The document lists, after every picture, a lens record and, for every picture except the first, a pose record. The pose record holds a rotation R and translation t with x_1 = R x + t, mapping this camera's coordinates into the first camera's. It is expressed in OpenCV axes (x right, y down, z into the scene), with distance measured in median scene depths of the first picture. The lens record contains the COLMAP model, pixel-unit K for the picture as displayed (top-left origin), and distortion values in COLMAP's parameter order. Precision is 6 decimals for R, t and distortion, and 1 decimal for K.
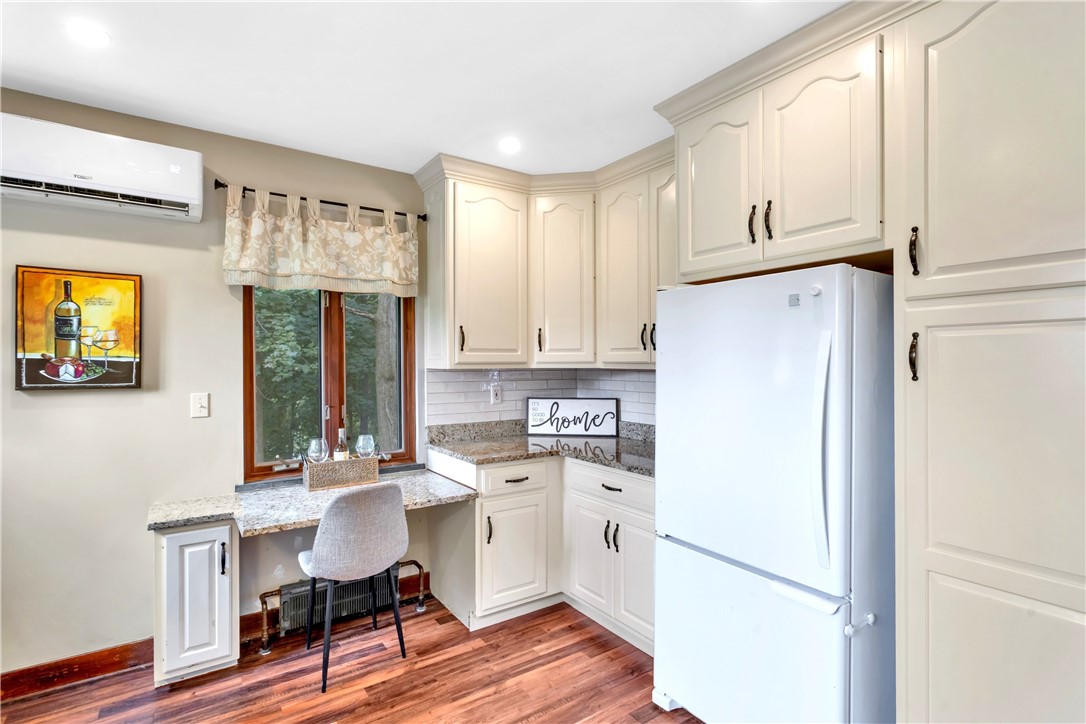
lens RADIAL K [[528.7, 0, 542.5], [0, 528.7, 363.8], [0, 0, 1]] dist [-0.004819, 0.002970]
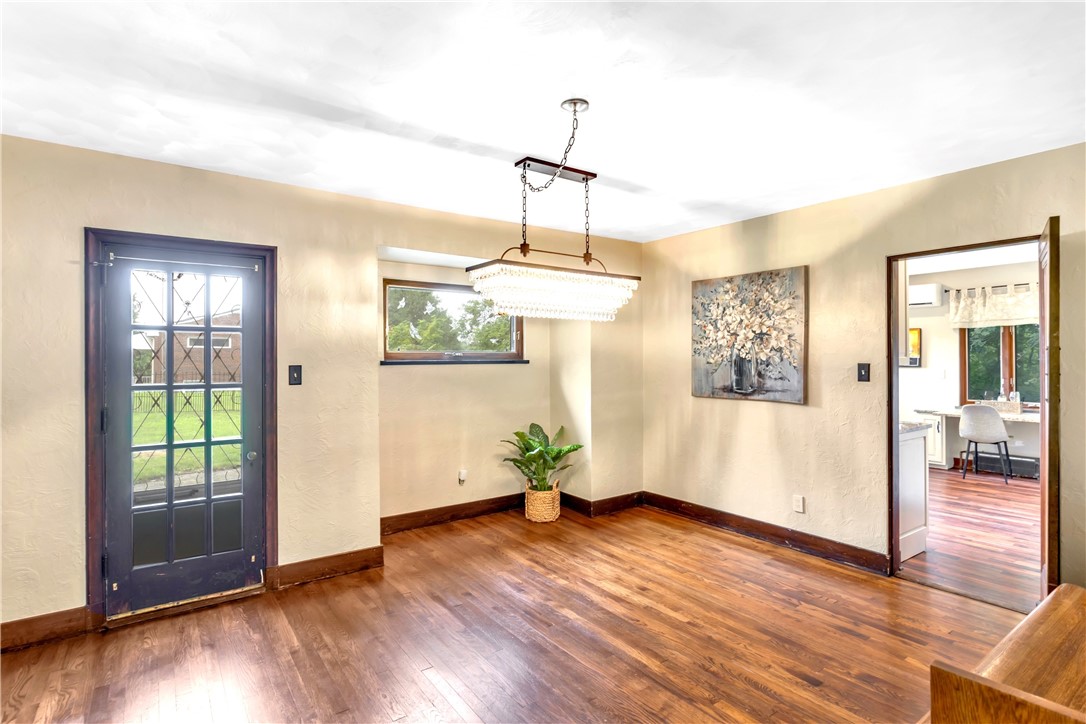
lens RADIAL K [[528.7, 0, 542.9], [0, 528.7, 352.7], [0, 0, 1]] dist [-0.004819, 0.002970]
pose [[-0.009662, -0.005860, -0.999936, 2.113070], [-0.001414, 0.999982, -0.005847, -0.010929], [0.999952, 0.001358, -0.009670, -1.031207]]
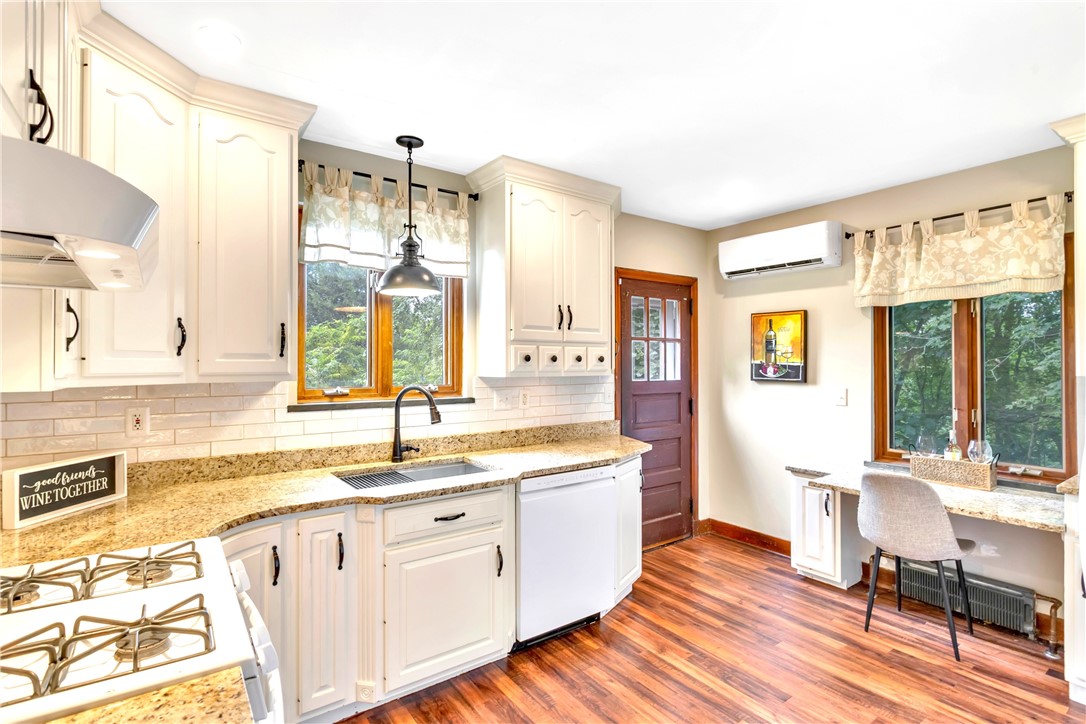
lens RADIAL K [[528.7, 0, 518.9], [0, 528.7, 359.3], [0, 0, 1]] dist [-0.004819, 0.002970]
pose [[-0.020953, -0.003912, -0.999773, 0.779941], [-0.000905, 0.999992, -0.003894, -0.014843], [0.999780, 0.000824, -0.020956, 0.185556]]
